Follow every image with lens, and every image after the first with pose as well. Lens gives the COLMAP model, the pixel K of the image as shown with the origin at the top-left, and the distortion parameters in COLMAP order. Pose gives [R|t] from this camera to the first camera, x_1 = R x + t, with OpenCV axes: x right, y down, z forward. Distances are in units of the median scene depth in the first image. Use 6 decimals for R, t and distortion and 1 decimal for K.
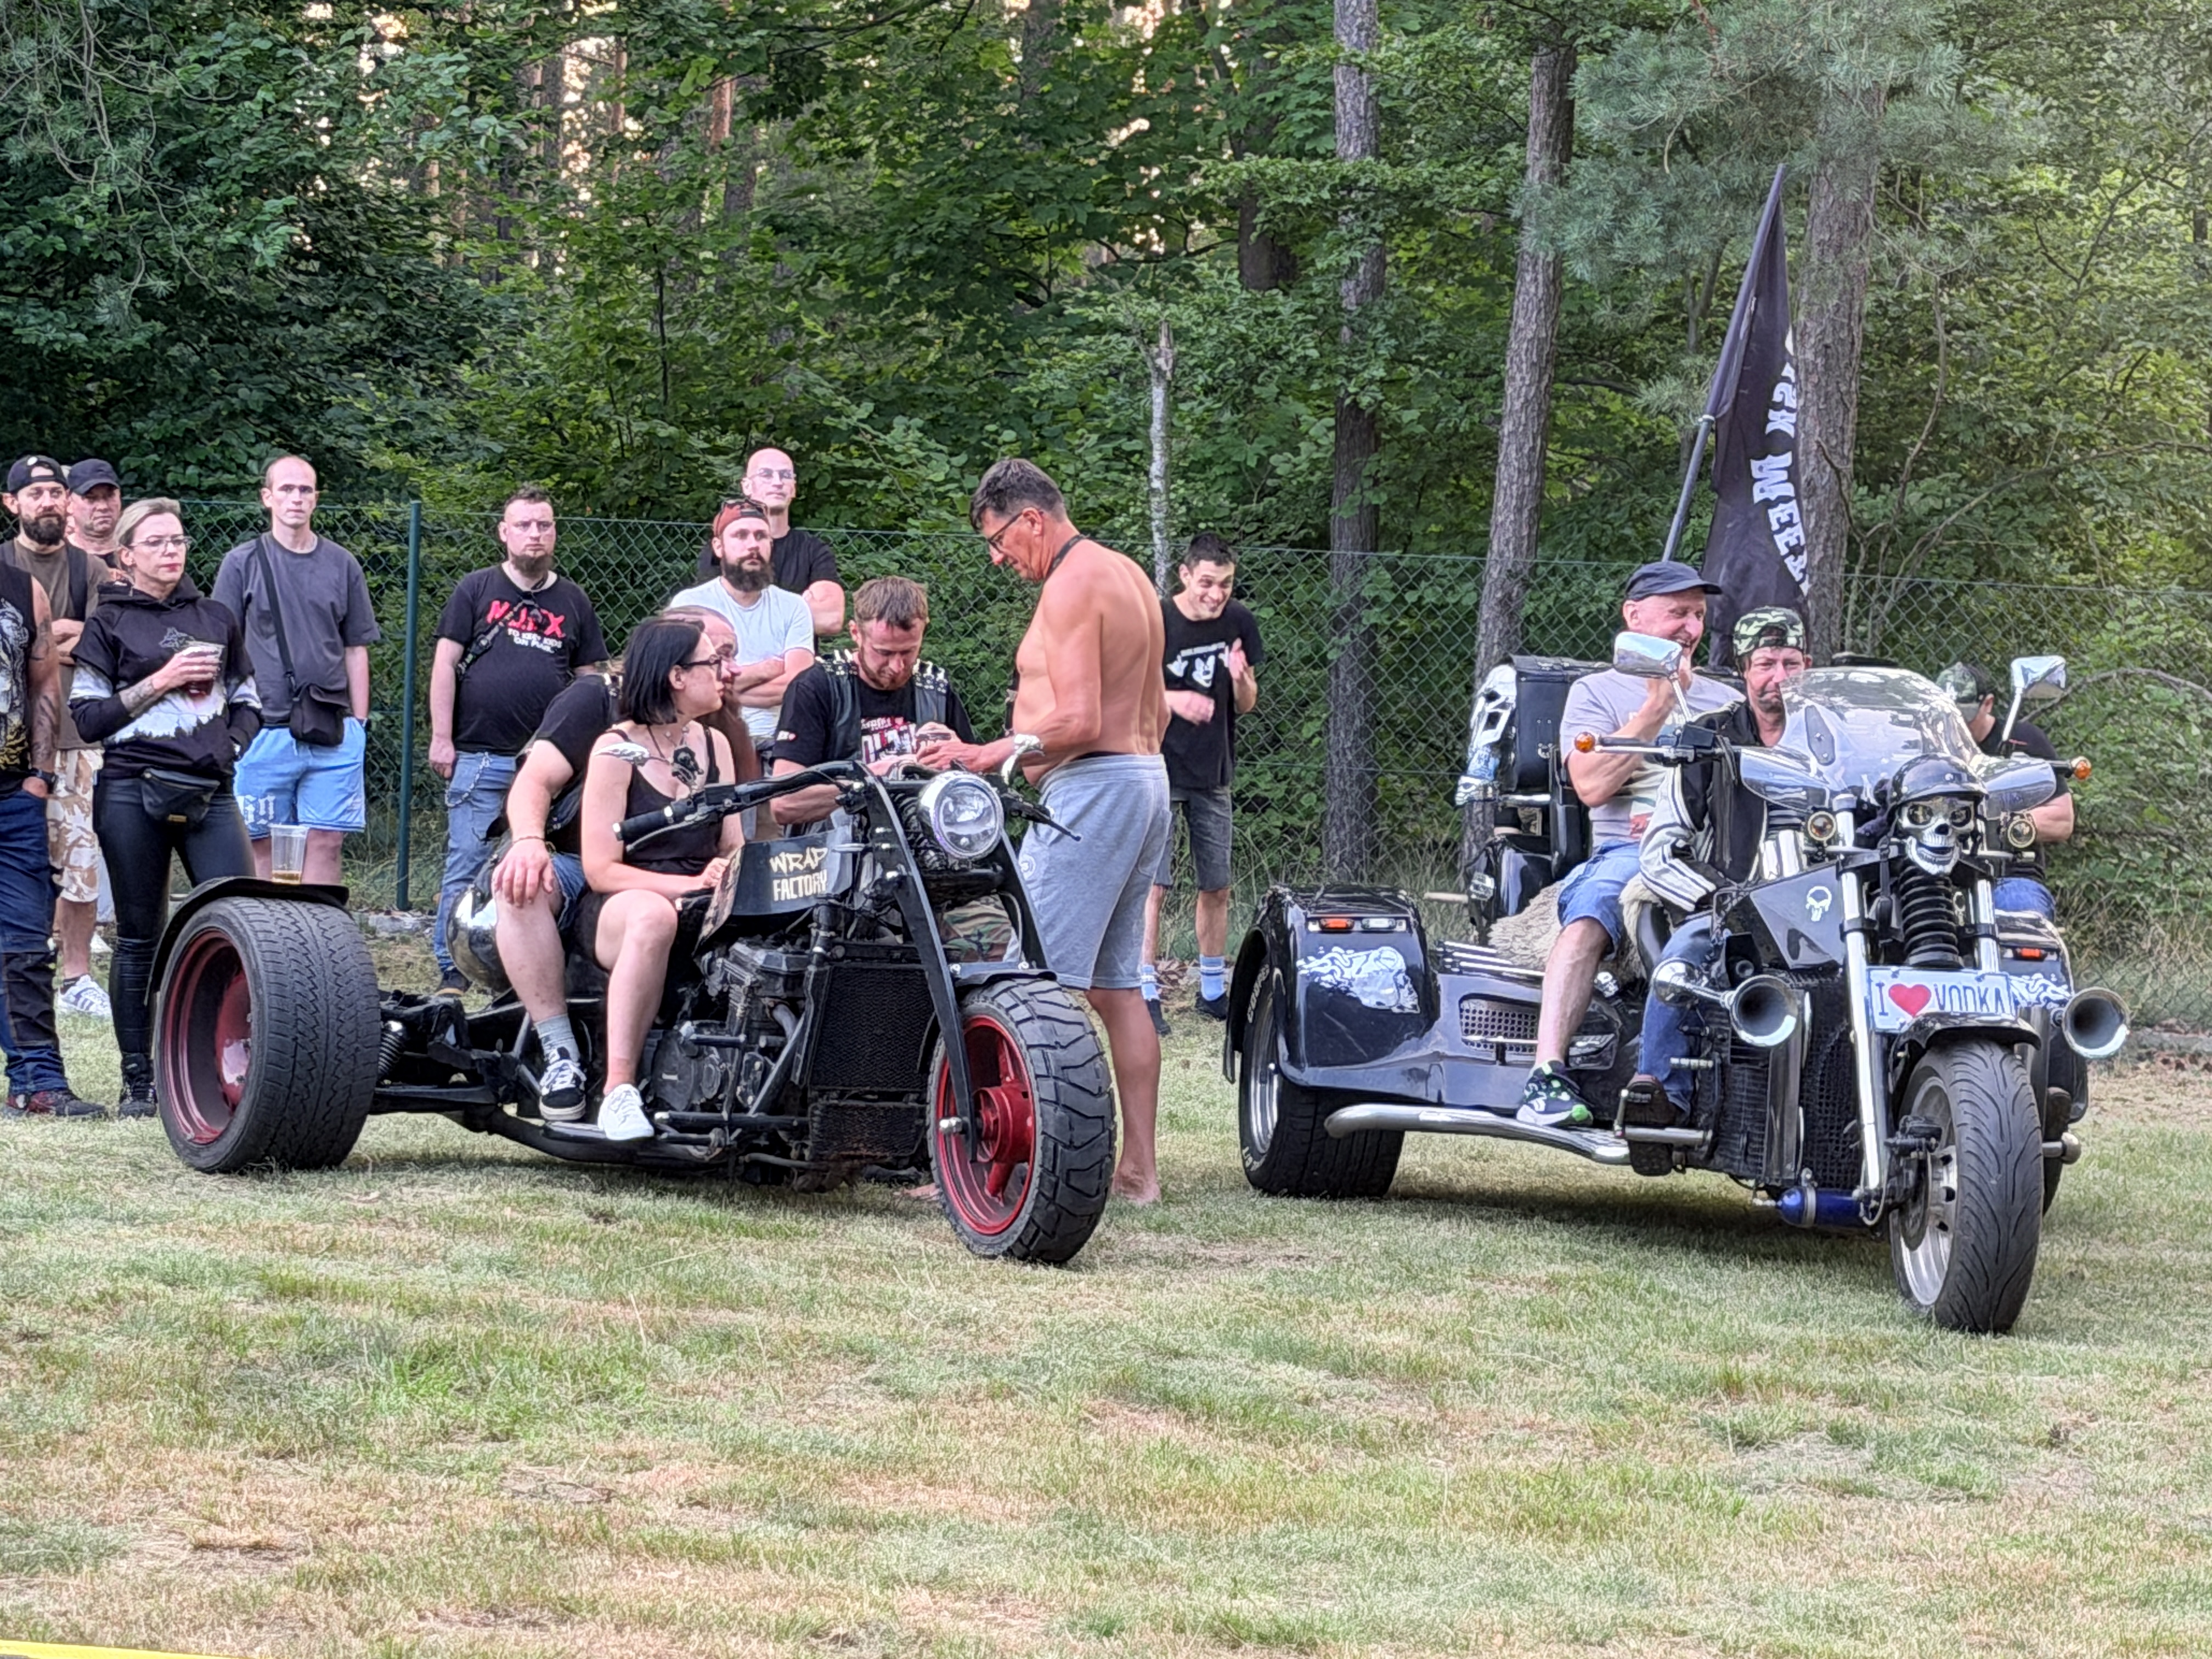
lens RADIAL K [[6072.4, 0, 1106.0], [0, 6072.4, 829.5], [0, 0, 1]] dist [0.104525, 0.513626]
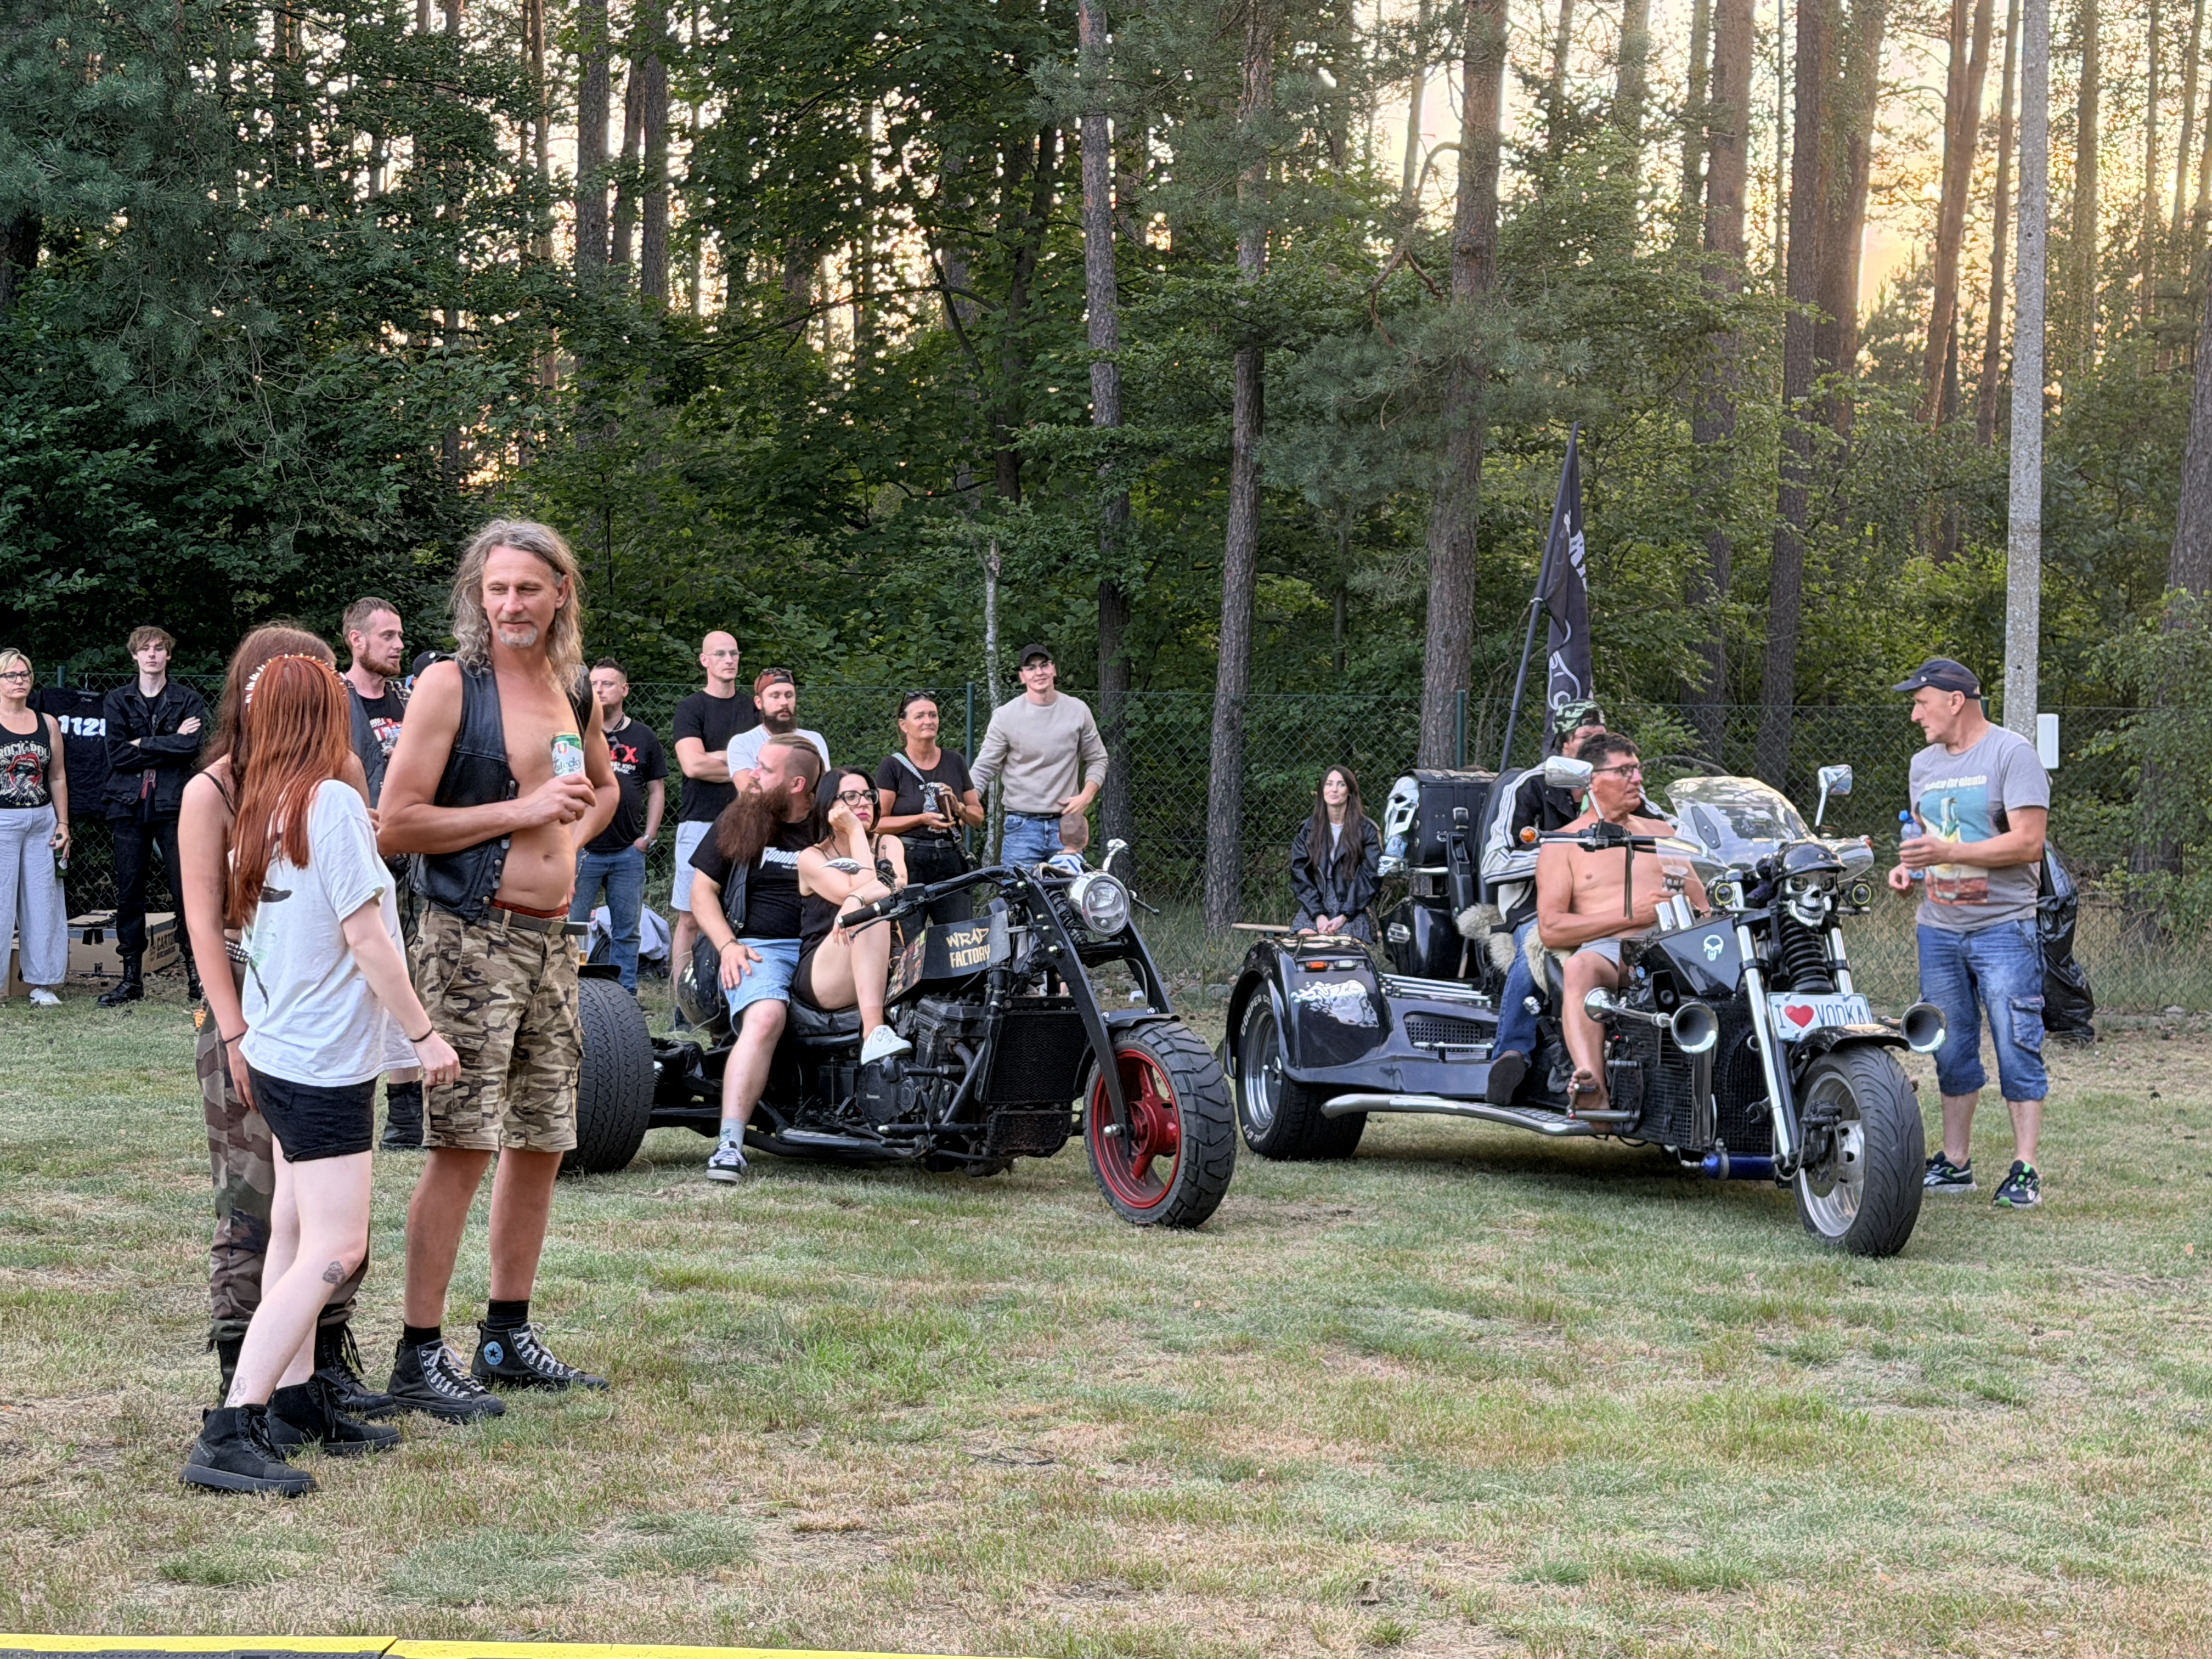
lens RADIAL K [[3847.3, 0, 1106.0], [0, 3847.3, 829.5], [0, 0, 1]] dist [0.147499, -0.077469]
pose [[0.994833, -0.030829, 0.096729, -0.103344], [0.031340, 0.999502, -0.003768, -0.015350], [-0.096565, 0.006780, 0.995304, 0.123047]]
